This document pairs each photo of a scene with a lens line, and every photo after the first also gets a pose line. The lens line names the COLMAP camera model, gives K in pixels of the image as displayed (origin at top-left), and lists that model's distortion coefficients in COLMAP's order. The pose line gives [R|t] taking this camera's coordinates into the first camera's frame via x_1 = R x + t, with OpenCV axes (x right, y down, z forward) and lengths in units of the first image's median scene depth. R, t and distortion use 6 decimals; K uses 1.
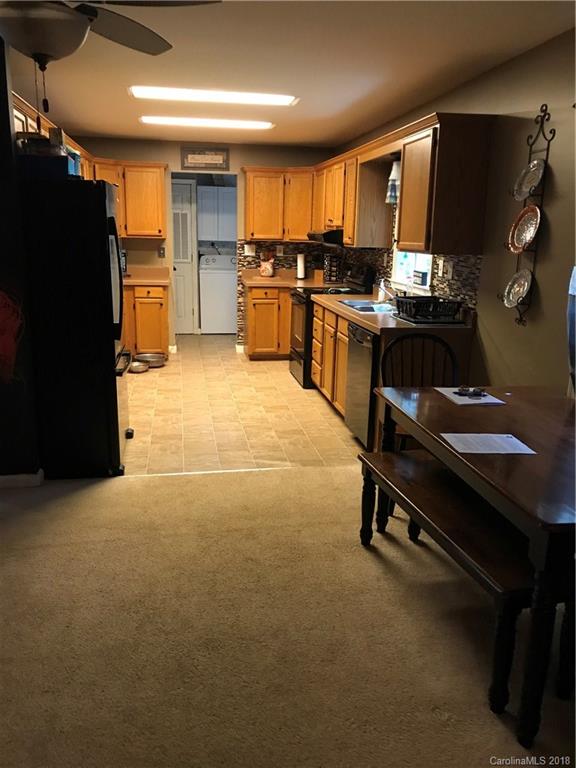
lens RADIAL K [[627.1, 0, 288.0], [0, 627.1, 384.0], [0, 0, 1]] dist [0.086493, -0.132268]
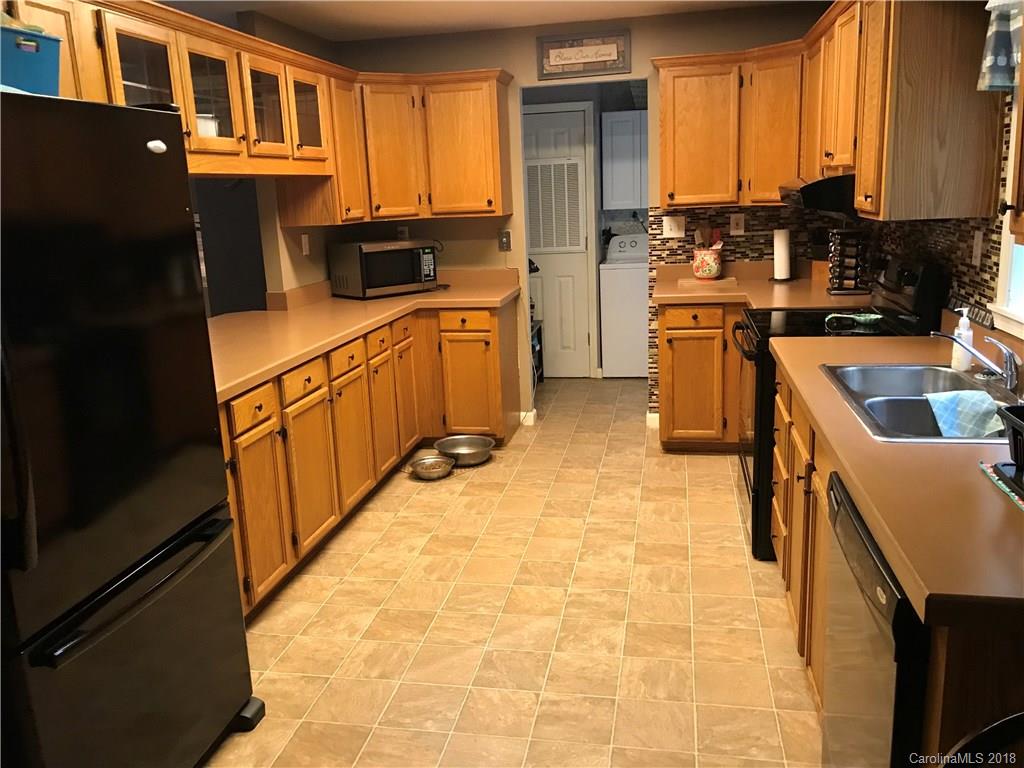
lens RADIAL K [[836.1, 0, 512.0], [0, 836.1, 384.0], [0, 0, 1]] dist [0.086493, -0.132268]
pose [[0.936128, 0.017901, -0.351203, 0.059177], [-0.020854, 0.999772, -0.004626, -0.086487], [0.351040, 0.011655, 0.936288, 0.348144]]
